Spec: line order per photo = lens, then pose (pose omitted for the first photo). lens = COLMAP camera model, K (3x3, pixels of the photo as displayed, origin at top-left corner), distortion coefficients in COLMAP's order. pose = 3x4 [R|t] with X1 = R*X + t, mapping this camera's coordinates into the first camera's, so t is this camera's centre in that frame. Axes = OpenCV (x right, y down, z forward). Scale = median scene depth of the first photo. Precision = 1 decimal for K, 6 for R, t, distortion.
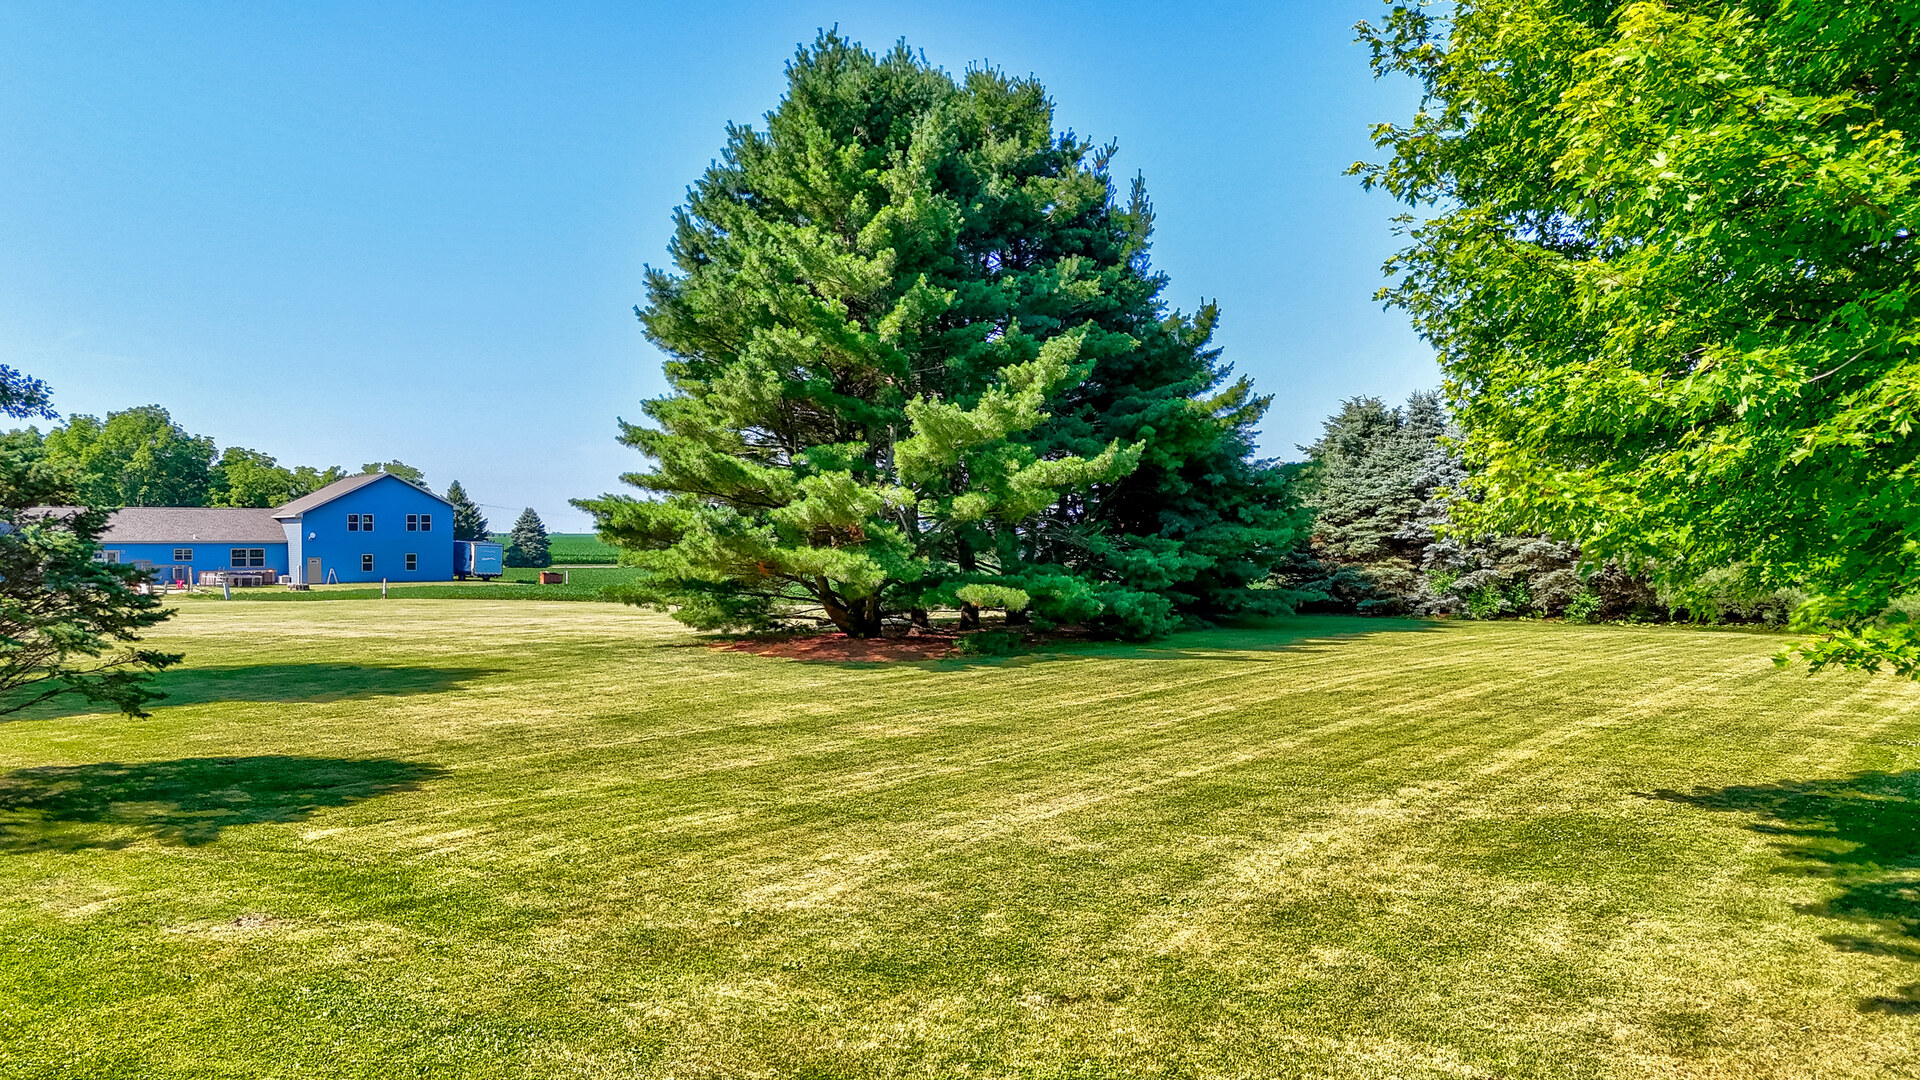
lens RADIAL K [[1403.3, 0, 958.1], [0, 1403.3, 542.1], [0, 0, 1]] dist [0.073581, -0.028296]
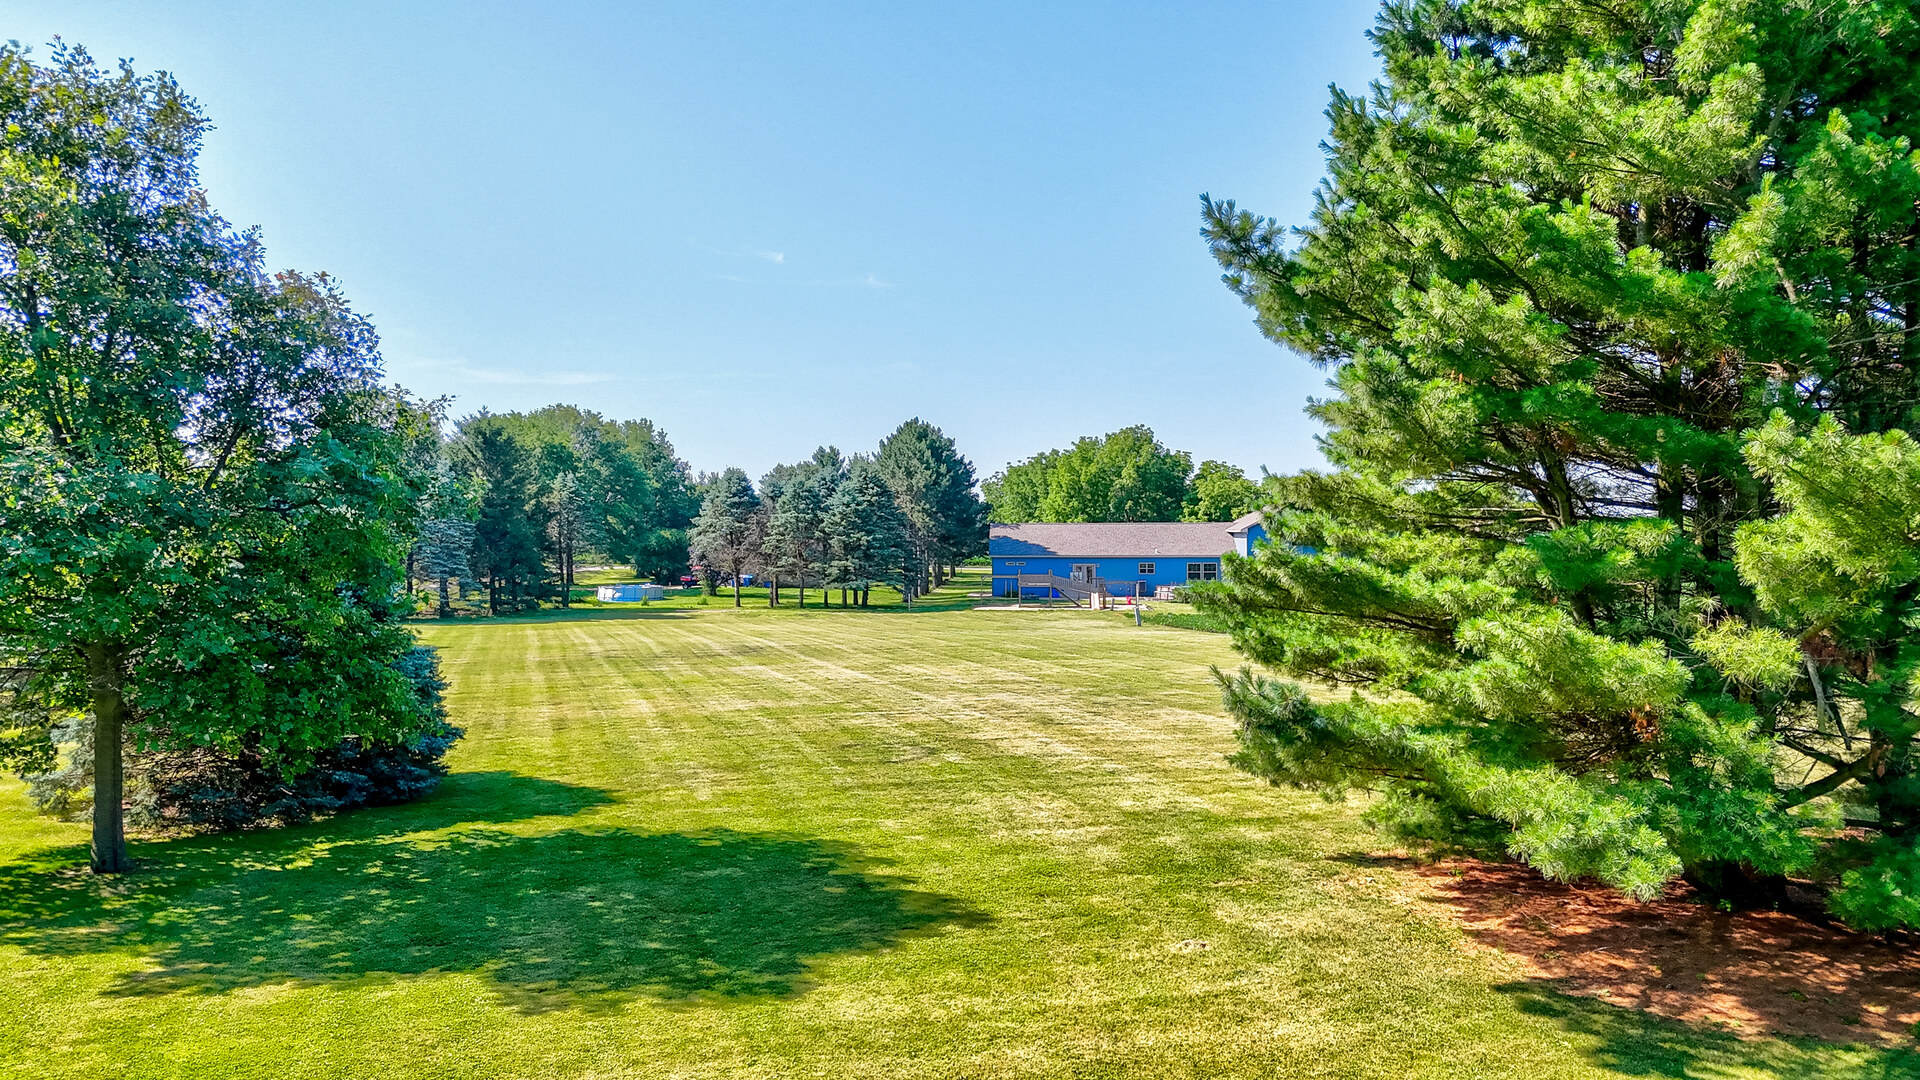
lens RADIAL K [[1403.3, 0, 954.2], [0, 1403.3, 538.5], [0, 0, 1]] dist [0.073581, -0.028296]
pose [[0.765552, 0.003191, -0.643366, 0.048035], [-0.001733, 0.999994, 0.002898, -0.065280], [0.643371, -0.001103, 0.765554, 0.503838]]
